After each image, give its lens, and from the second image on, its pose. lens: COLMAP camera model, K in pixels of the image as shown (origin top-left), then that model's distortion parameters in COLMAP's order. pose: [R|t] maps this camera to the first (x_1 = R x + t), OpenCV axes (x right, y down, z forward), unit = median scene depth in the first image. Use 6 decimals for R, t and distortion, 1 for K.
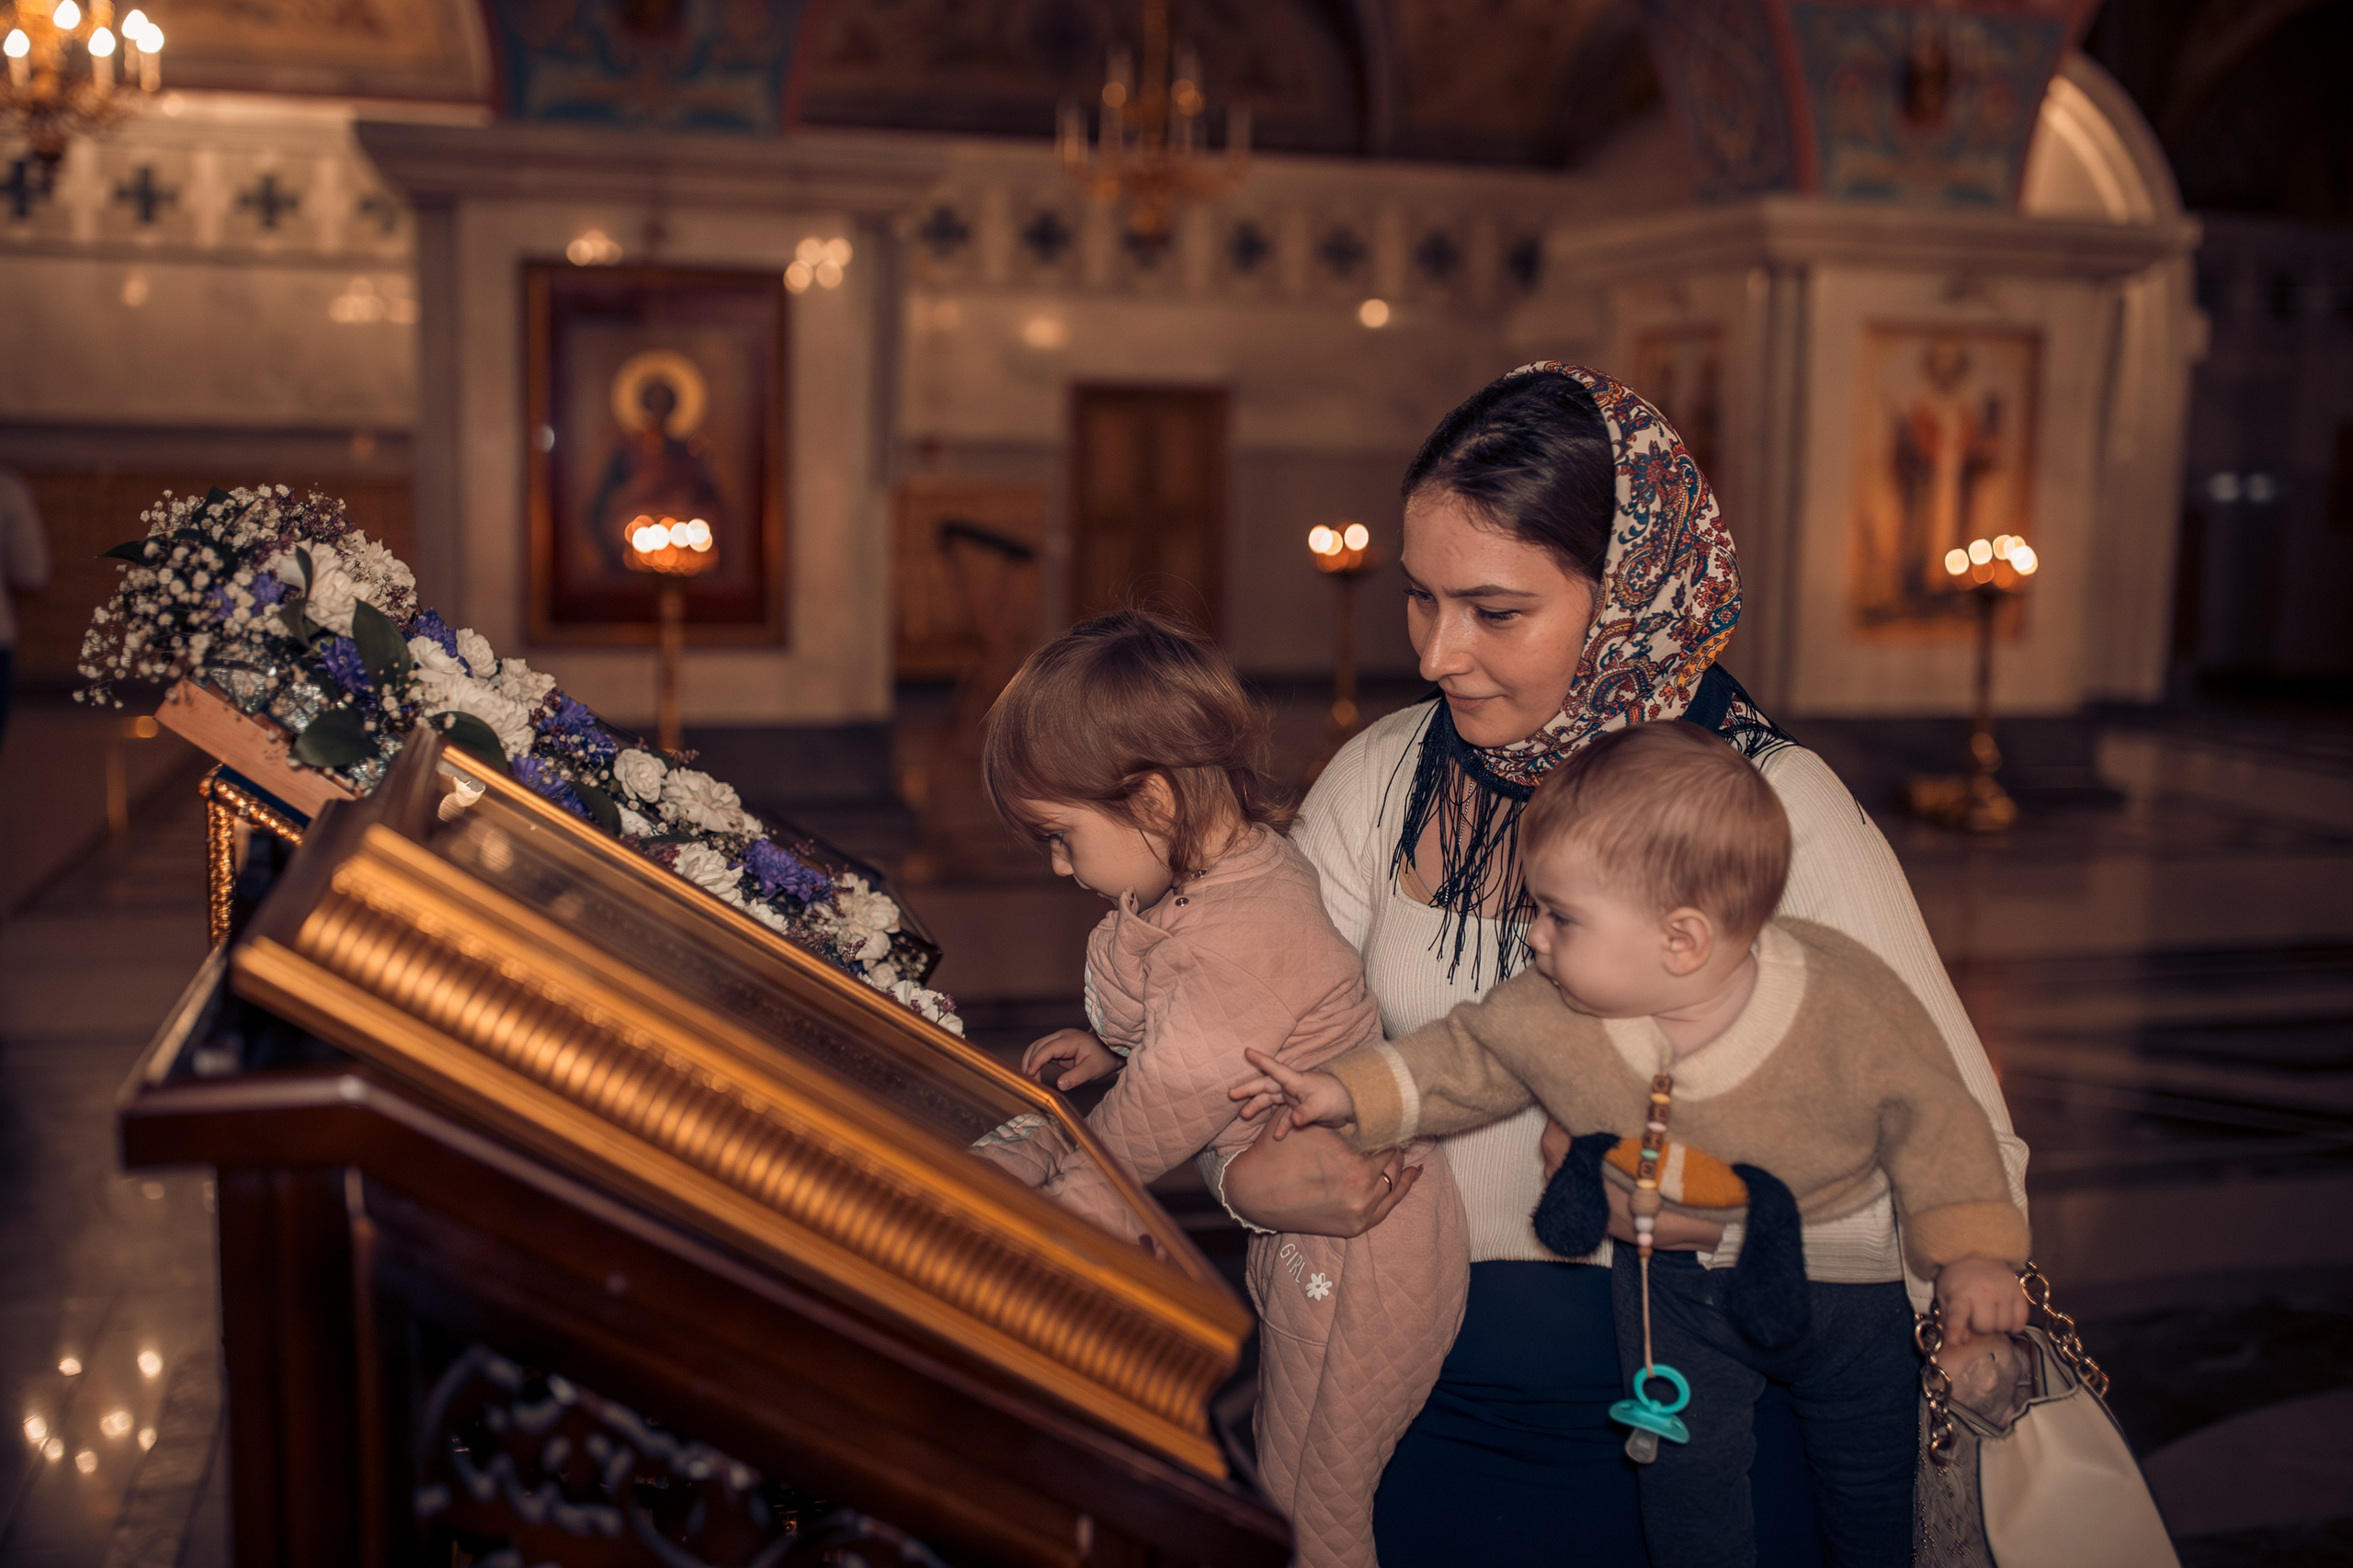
lens RADIAL K [[2291.0, 0, 1165.1], [0, 2291.0, 793.3], [0, 0, 1]] dist [-0.011612, 0.000000]
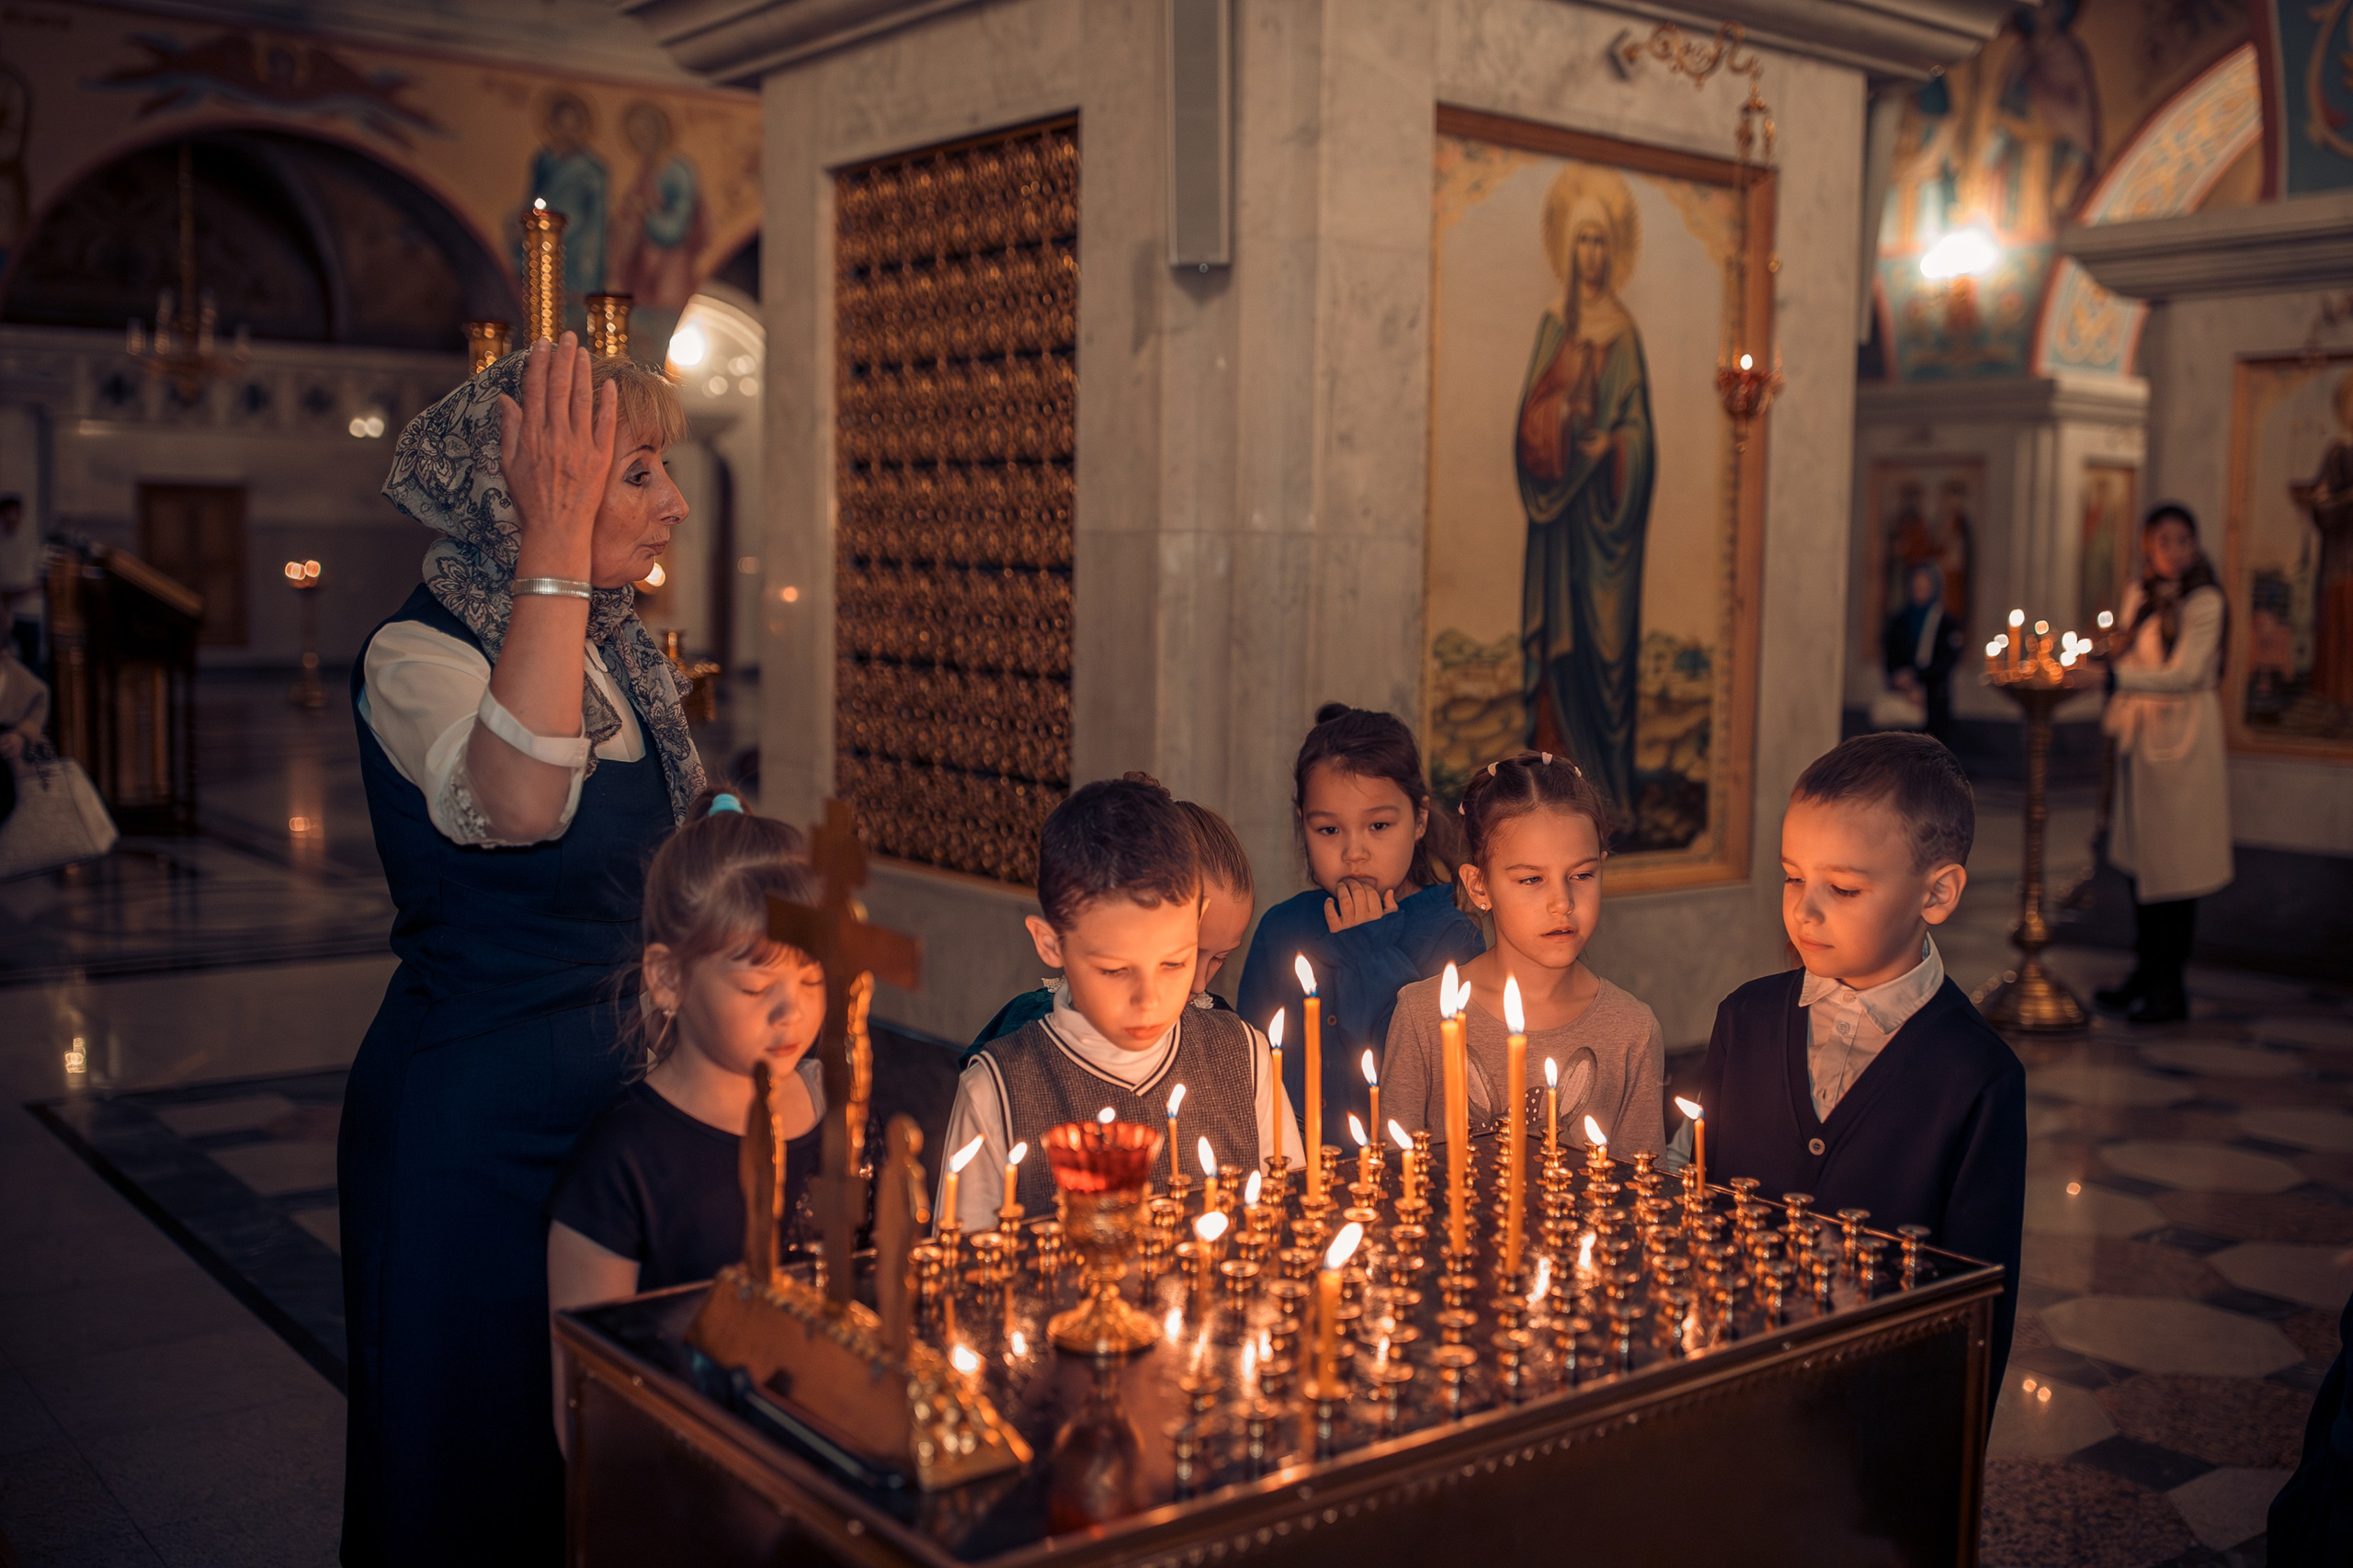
lens RADIAL K [[2291.0, 0, 1194.0], [0, 2291.0, 776.9], [0, 0, 1]] dist [-0.011612, 0.000000]
pose [[0.923097, -0.041005, 0.382375, 0.026969], [0.057161, 0.997884, -0.030984, 0.151610], [-0.380296, 0.050458, 0.923488, -0.955147]]
